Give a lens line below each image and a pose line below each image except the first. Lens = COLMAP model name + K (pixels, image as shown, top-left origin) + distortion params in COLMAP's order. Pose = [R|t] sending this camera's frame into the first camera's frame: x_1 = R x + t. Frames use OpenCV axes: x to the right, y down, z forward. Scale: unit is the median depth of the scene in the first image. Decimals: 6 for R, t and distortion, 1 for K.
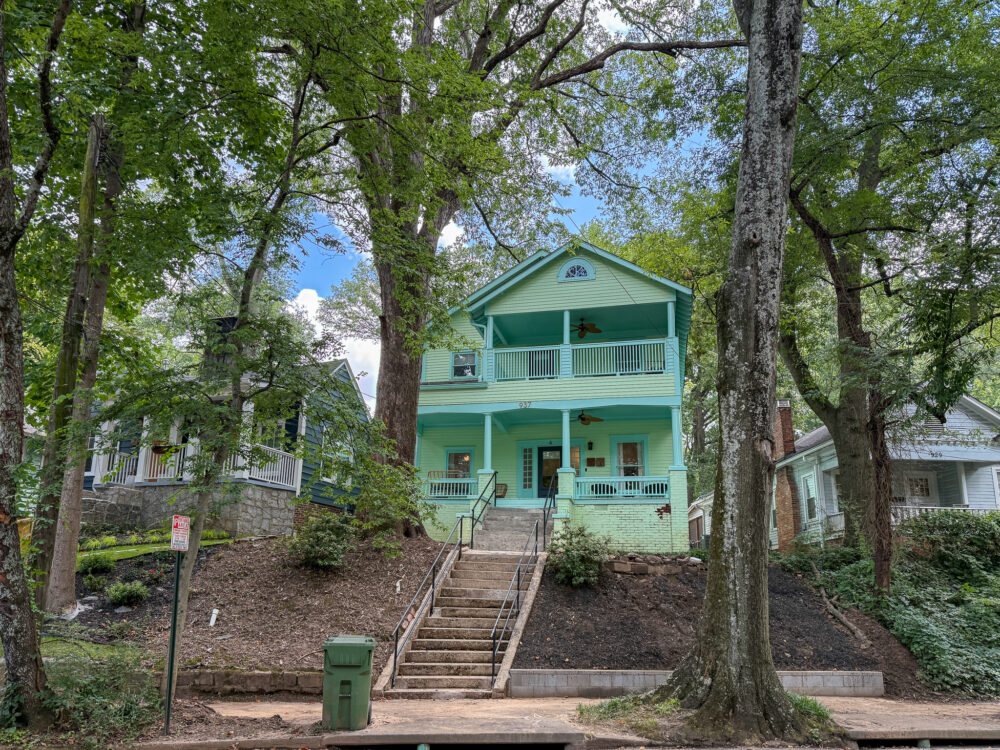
lens RADIAL K [[703.1, 0, 501.8], [0, 703.1, 374.7], [0, 0, 1]] dist [0.004173, -0.000891]
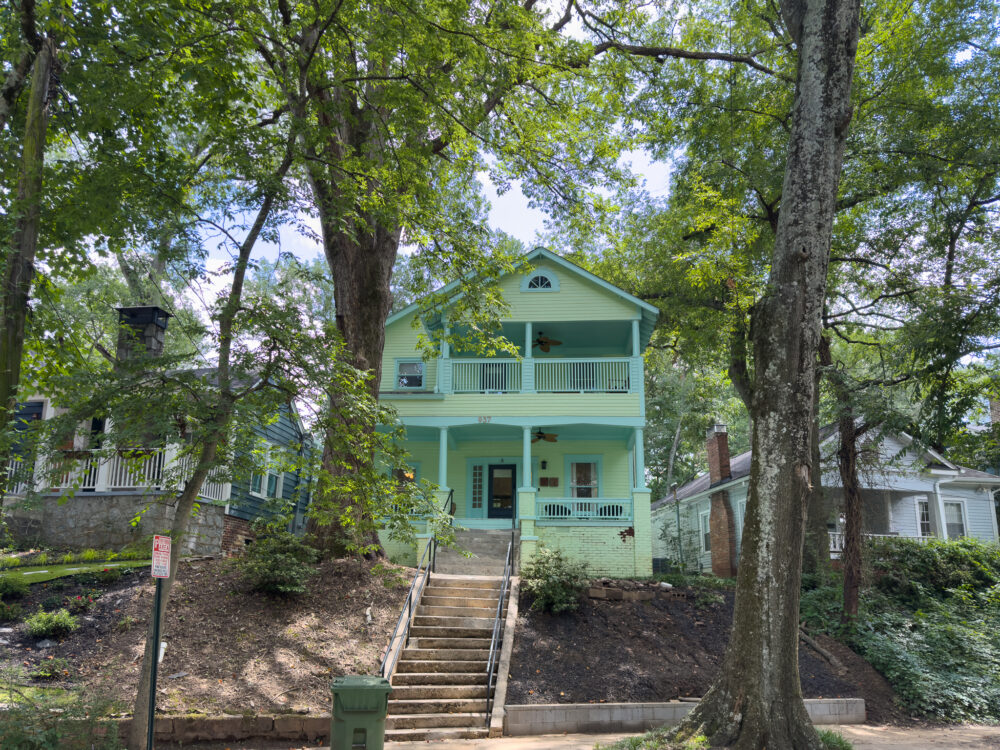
lens RADIAL K [[703.1, 0, 481.1], [0, 703.1, 410.9], [0, 0, 1]] dist [0.004173, -0.000891]
pose [[0.987495, 0.041324, 0.152135, -0.157896], [-0.045250, 0.998724, 0.022434, 0.013413], [-0.151014, -0.029037, 0.988105, 0.095819]]
